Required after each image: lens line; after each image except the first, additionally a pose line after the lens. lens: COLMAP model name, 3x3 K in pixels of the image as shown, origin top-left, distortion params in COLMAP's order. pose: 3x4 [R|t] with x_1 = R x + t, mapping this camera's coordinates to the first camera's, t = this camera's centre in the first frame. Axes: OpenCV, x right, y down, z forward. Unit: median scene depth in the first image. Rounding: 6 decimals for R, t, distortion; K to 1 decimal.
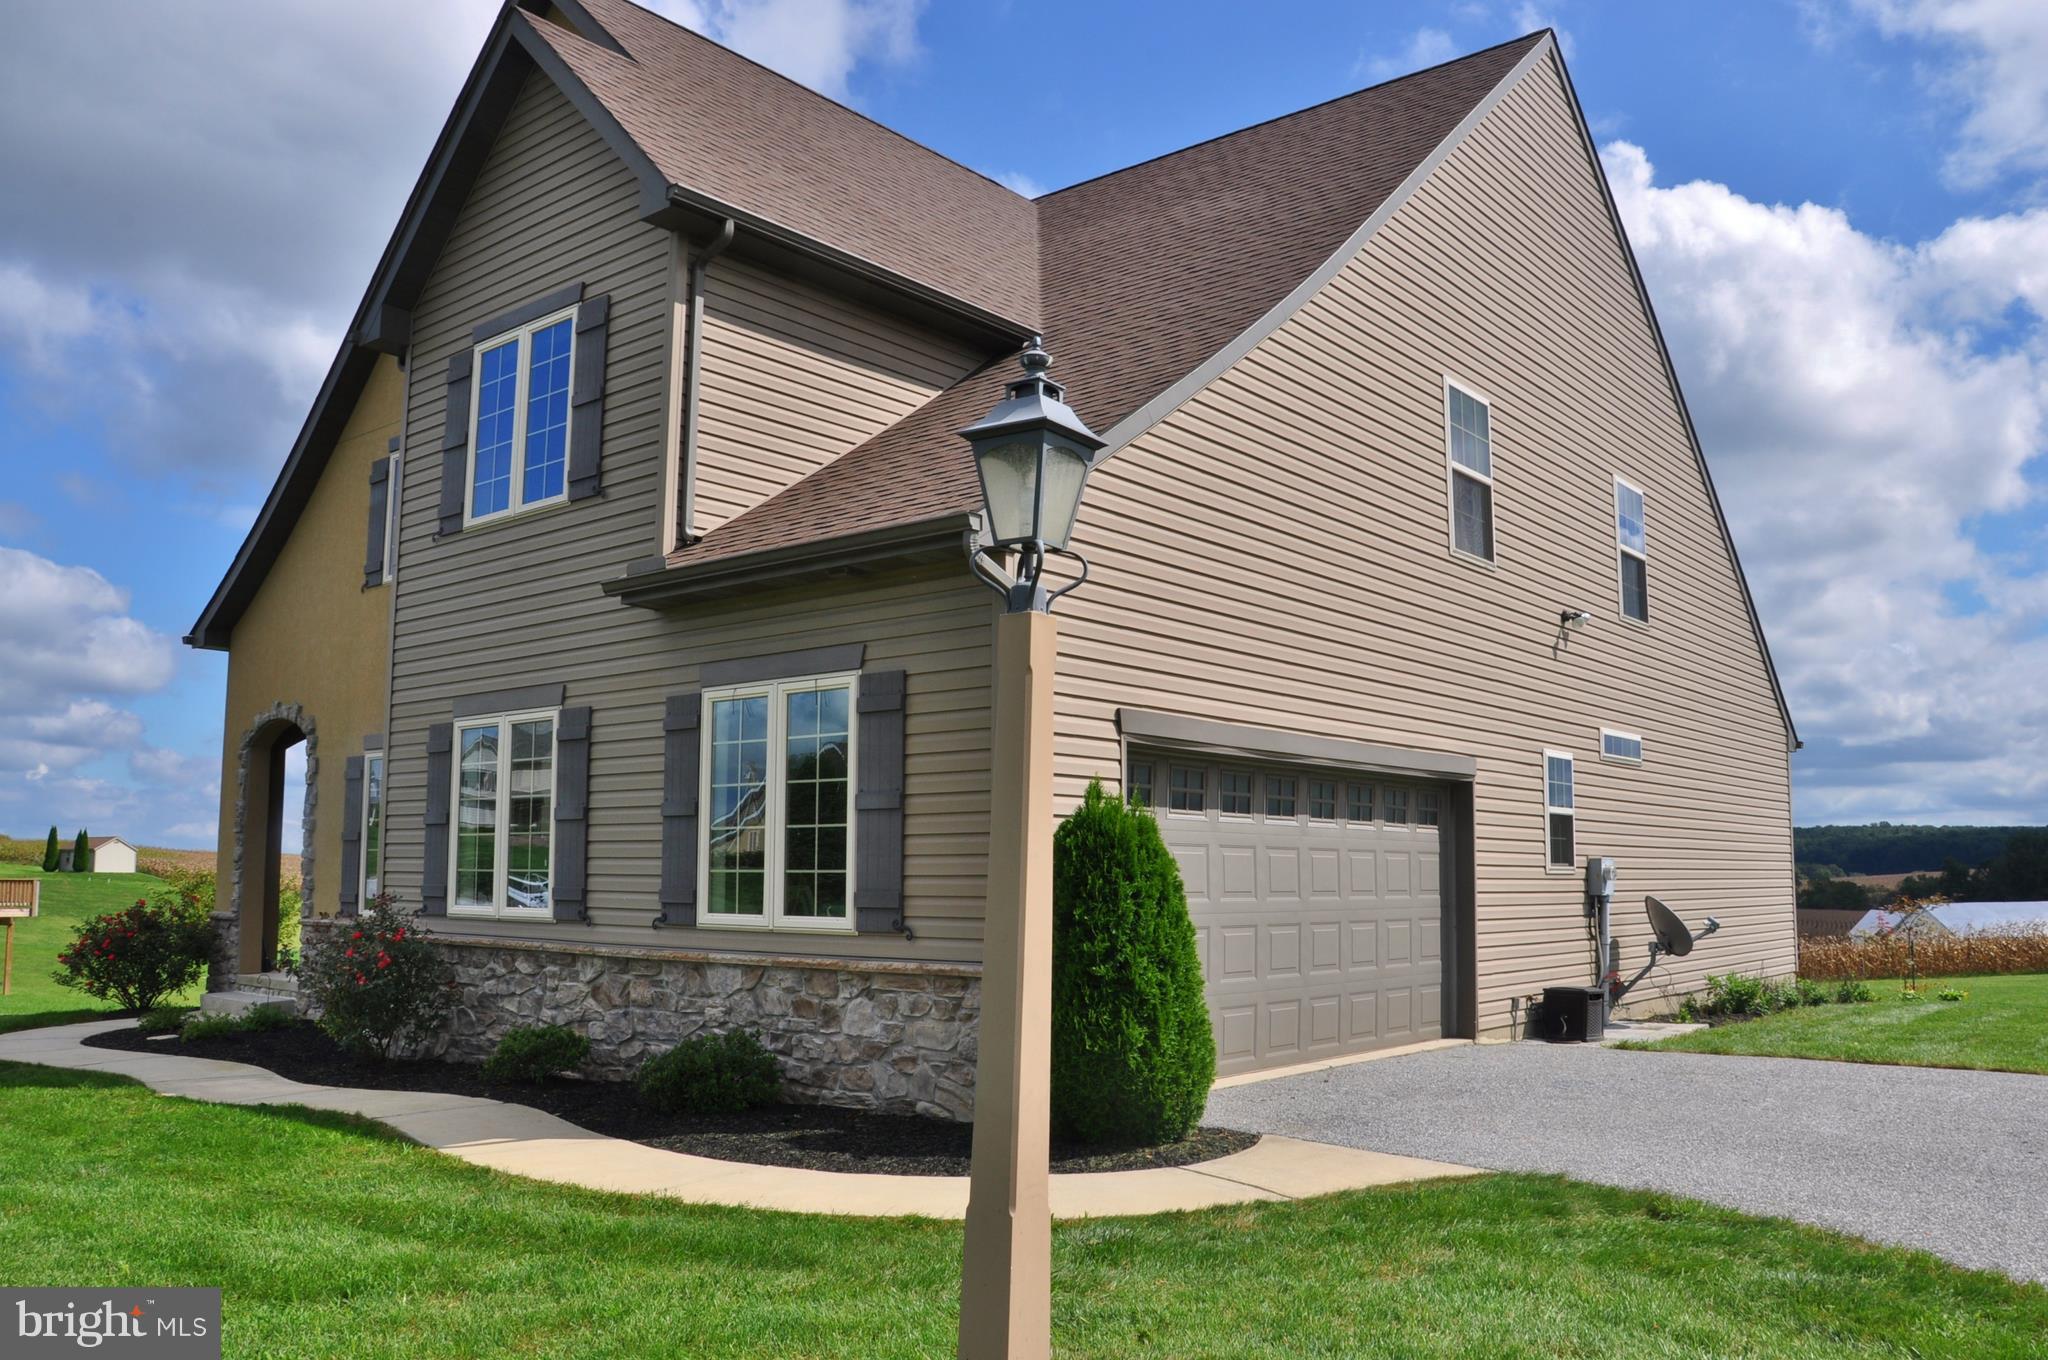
lens RADIAL K [[1609.8, 0, 1016.4], [0, 1609.8, 682.5], [0, 0, 1]] dist [-0.142294, 0.103488]
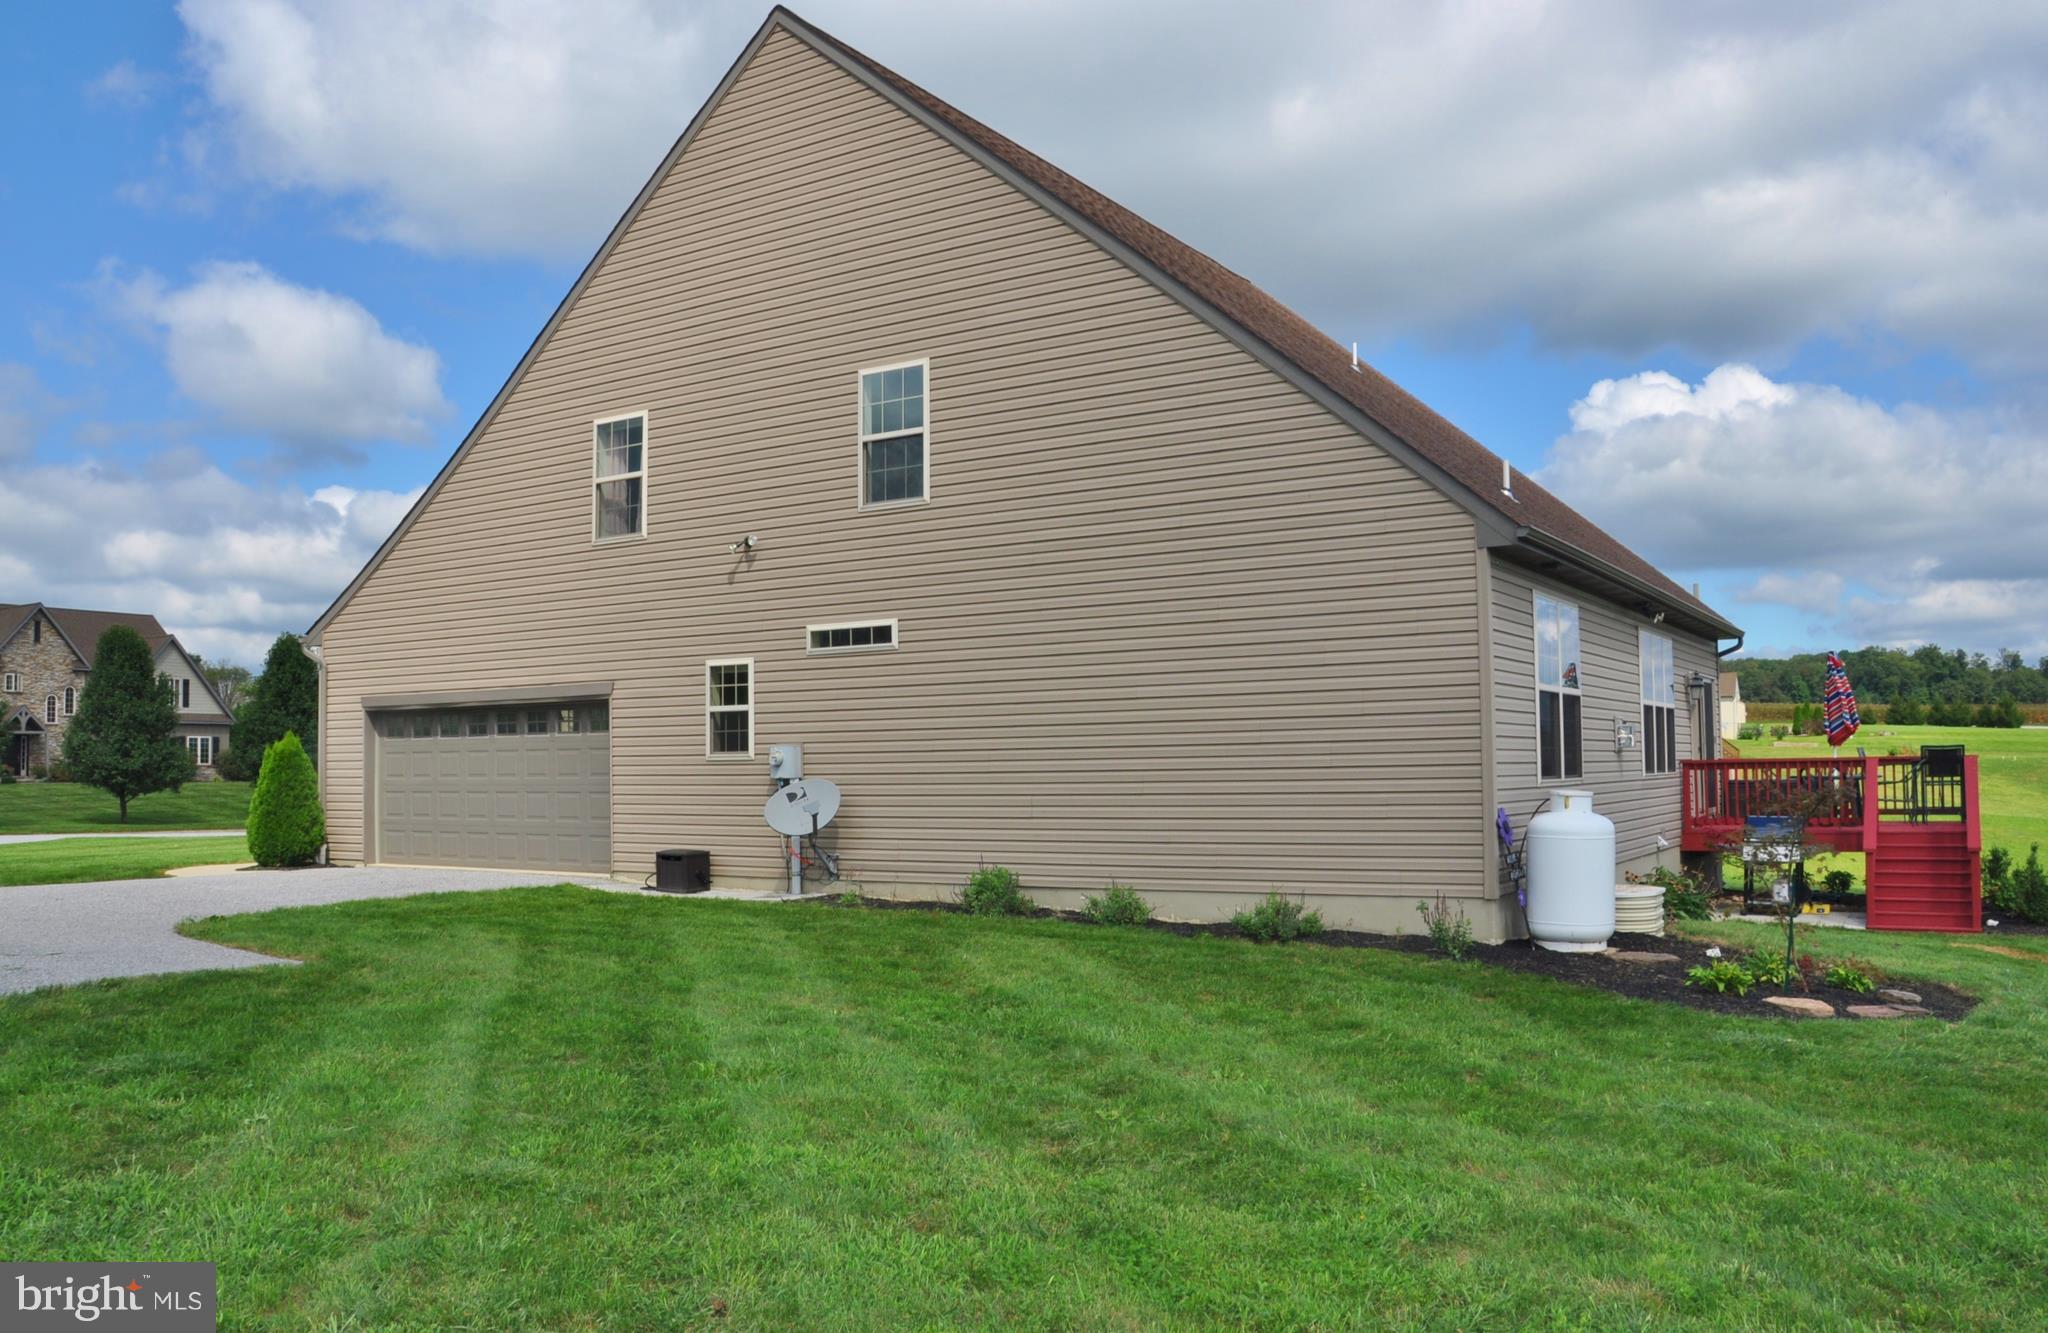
lens RADIAL K [[1592.8, 0, 1024.3], [0, 1592.8, 661.0], [0, 0, 1]] dist [-0.095017, 0.006019]
pose [[0.137959, -0.075005, -0.987594, 2.169116], [0.136711, 0.989026, -0.056016, 0.197989], [0.980957, -0.127287, 0.146699, 1.434599]]
